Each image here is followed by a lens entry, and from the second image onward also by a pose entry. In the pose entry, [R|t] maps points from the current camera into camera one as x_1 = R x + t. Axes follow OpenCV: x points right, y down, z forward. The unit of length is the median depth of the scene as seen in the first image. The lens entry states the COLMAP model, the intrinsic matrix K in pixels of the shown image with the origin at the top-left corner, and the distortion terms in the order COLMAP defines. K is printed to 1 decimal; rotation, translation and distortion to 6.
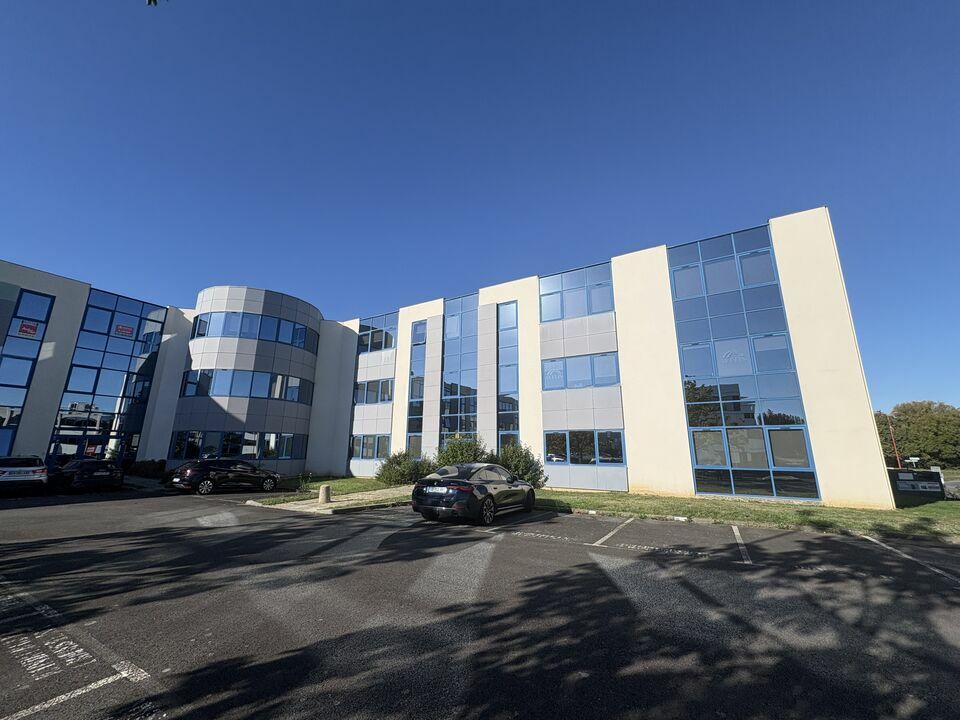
lens RADIAL K [[382.1, 0, 480.0], [0, 382.1, 360.0], [0, 0, 1]] dist [0.003596, -0.000279]
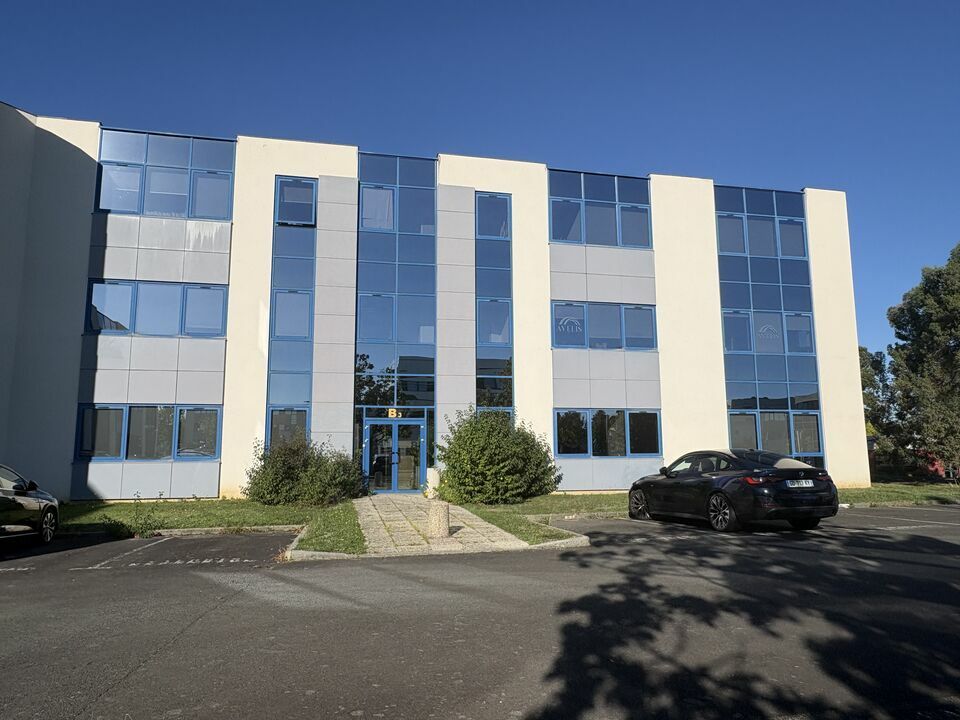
lens RADIAL K [[655.9, 0, 480.0], [0, 655.9, 360.0], [0, 0, 1]] dist [0.022384, -0.000383]
pose [[0.721341, 0.082418, 0.687658, -0.734920], [-0.149723, 0.987973, 0.038645, 0.080680], [-0.676203, -0.130834, 0.725005, 0.285108]]
